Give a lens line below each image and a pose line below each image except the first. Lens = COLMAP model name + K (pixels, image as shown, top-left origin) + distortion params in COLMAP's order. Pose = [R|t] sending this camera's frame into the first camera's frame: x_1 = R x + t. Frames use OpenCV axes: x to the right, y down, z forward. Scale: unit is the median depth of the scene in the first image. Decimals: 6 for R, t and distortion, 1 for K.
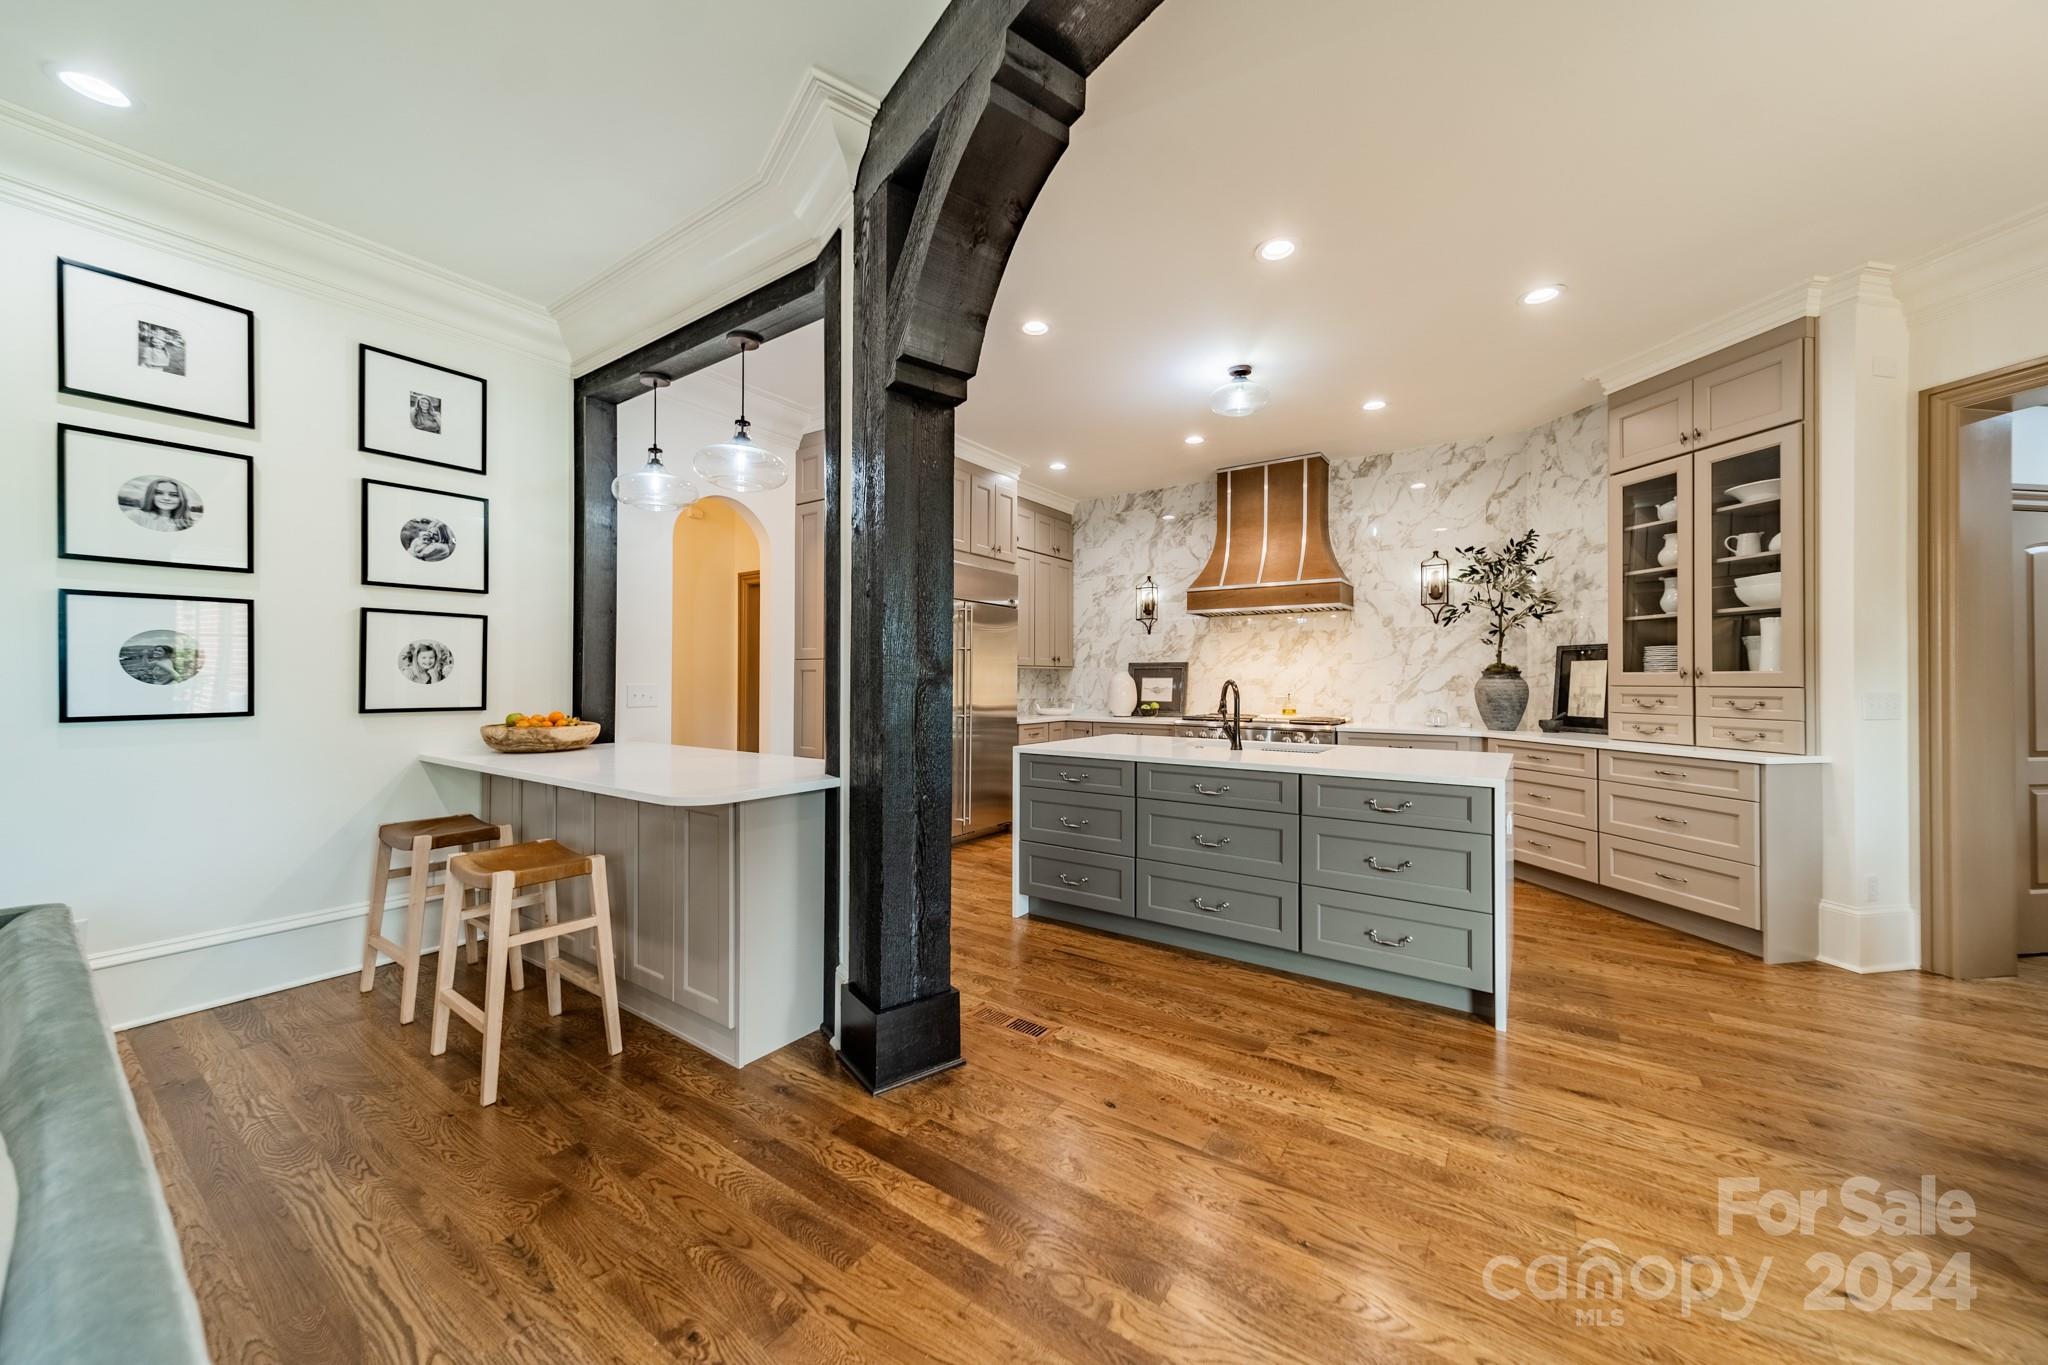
lens RADIAL K [[731.0, 0, 1025.2], [0, 731.0, 676.8], [0, 0, 1]] dist [0.008439, -0.000311]
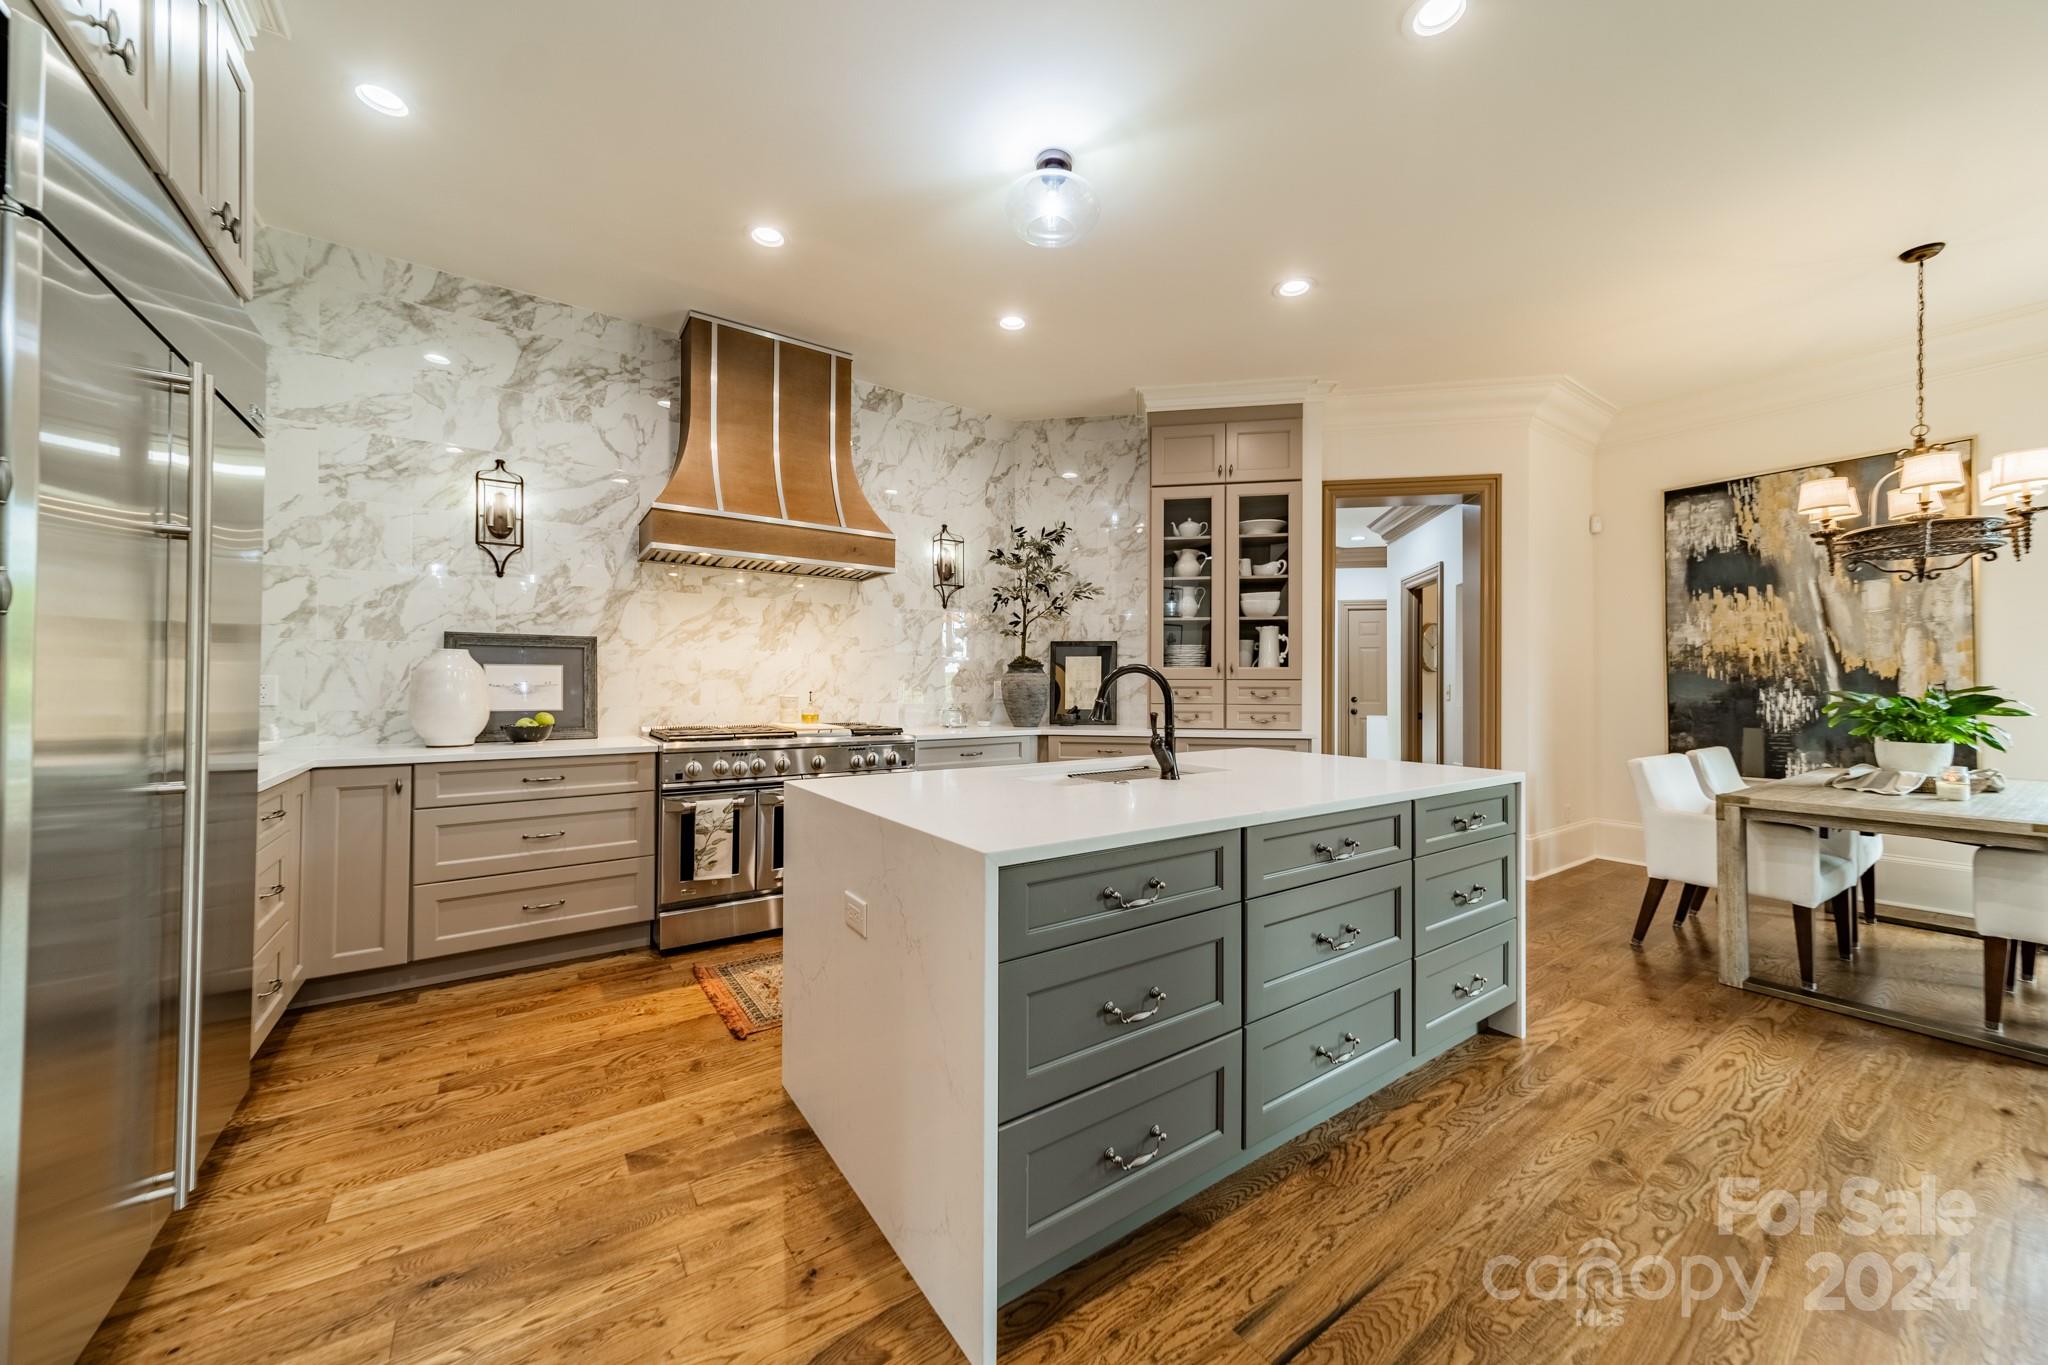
lens RADIAL K [[737.2, 0, 1027.7], [0, 737.2, 679.8], [0, 0, 1]] dist [0.008712, -0.000001]
pose [[0.341144, 0.005946, 0.939992, -0.300723], [-0.007280, 0.999967, -0.003683, 0.018578], [-0.939983, -0.005587, 0.341176, 0.815494]]
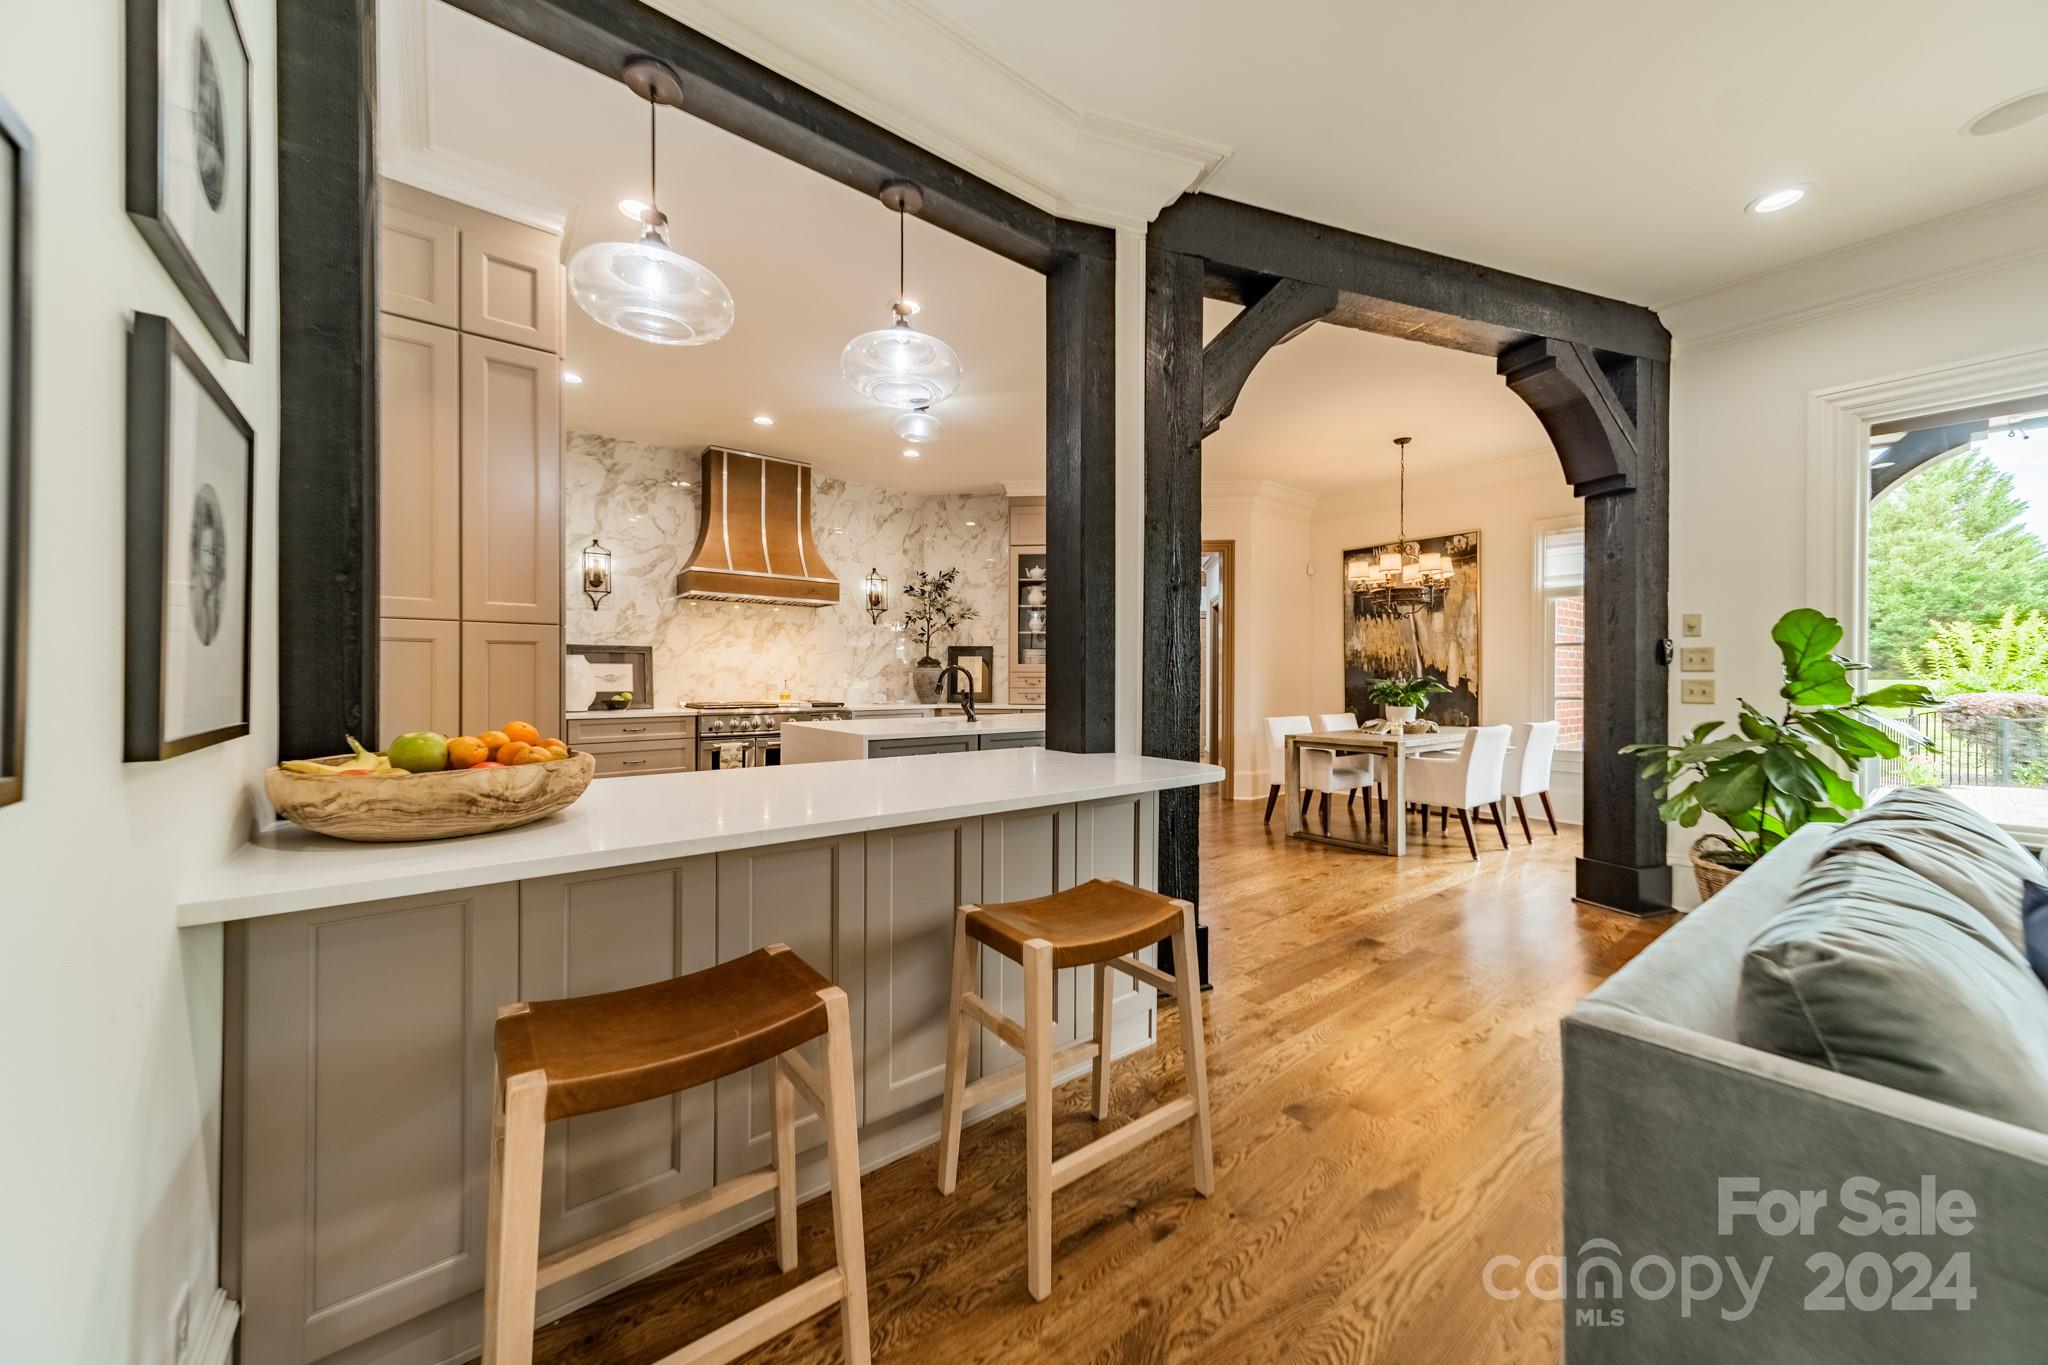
lens RADIAL K [[731.0, 0, 1025.2], [0, 731.0, 676.8], [0, 0, 1]] dist [0.008439, -0.000311]
pose [[0.287469, -0.001994, 0.957788, -0.797623], [-0.006622, 0.999970, 0.004070, 0.016250], [-0.957767, -0.007513, 0.287447, 0.501463]]
